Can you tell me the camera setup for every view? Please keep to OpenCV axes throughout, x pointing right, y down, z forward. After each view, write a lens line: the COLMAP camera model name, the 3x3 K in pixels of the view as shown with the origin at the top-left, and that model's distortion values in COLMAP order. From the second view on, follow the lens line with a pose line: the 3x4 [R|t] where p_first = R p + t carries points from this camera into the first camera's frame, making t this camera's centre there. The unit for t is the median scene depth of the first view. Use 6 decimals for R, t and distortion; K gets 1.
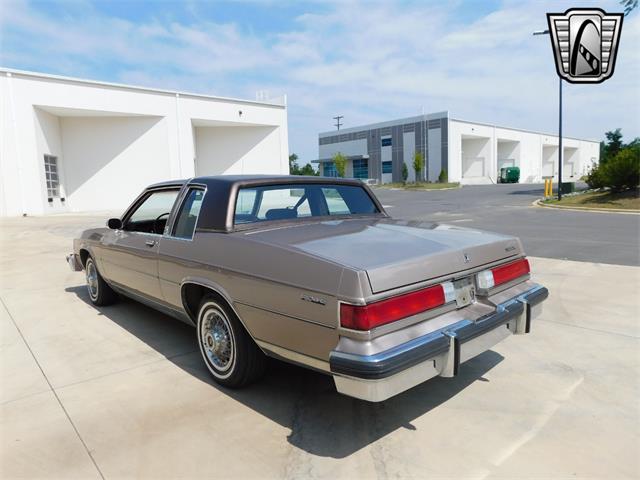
lens RADIAL K [[430.4, 0, 317.4], [0, 430.4, 237.8], [0, 0, 1]] dist [-0.054778, 0.051594]
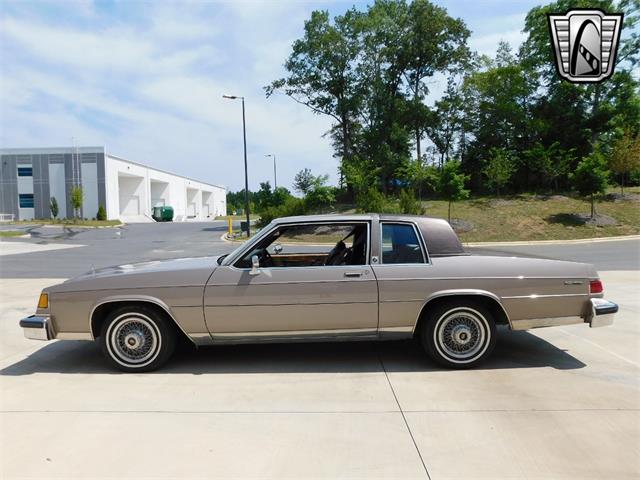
lens RADIAL K [[430.4, 0, 316.3], [0, 430.4, 234.2], [0, 0, 1]] dist [-0.054778, 0.051594]
pose [[0.676370, -0.004160, 0.736550, -0.146612], [0.075875, 0.995058, -0.064056, -0.002633], [-0.732644, 0.099211, 0.673343, 0.037028]]
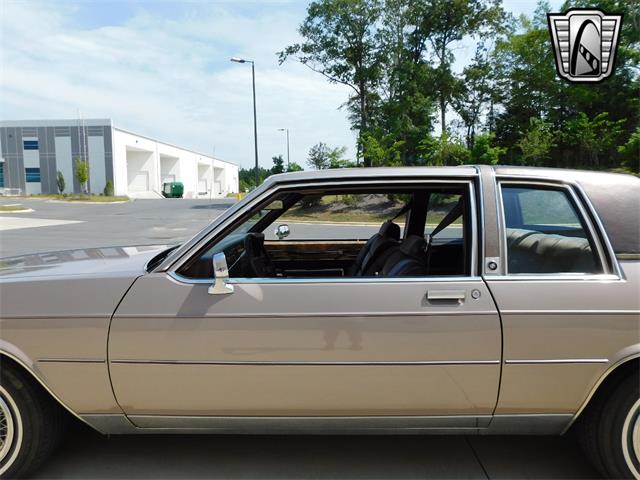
lens RADIAL K [[430.0, 0, 316.1], [0, 430.0, 235.1], [0, 0, 1]] dist [-0.052182, 0.049866]
pose [[0.698707, -0.032977, 0.714647, -0.096233], [0.061837, 0.997982, -0.014407, -0.006534], [-0.712730, 0.054258, 0.699336, 0.088732]]
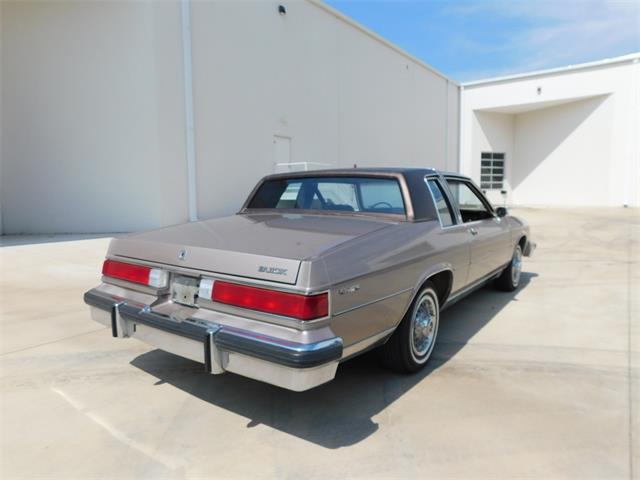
lens RADIAL K [[430.0, 0, 311.2], [0, 430.0, 241.5], [0, 0, 1]] dist [-0.052182, 0.049866]
pose [[0.200983, 0.138118, -0.969809, 0.108048], [-0.106016, 0.987262, 0.118633, -0.010362], [0.973841, 0.078972, 0.213065, 0.086693]]
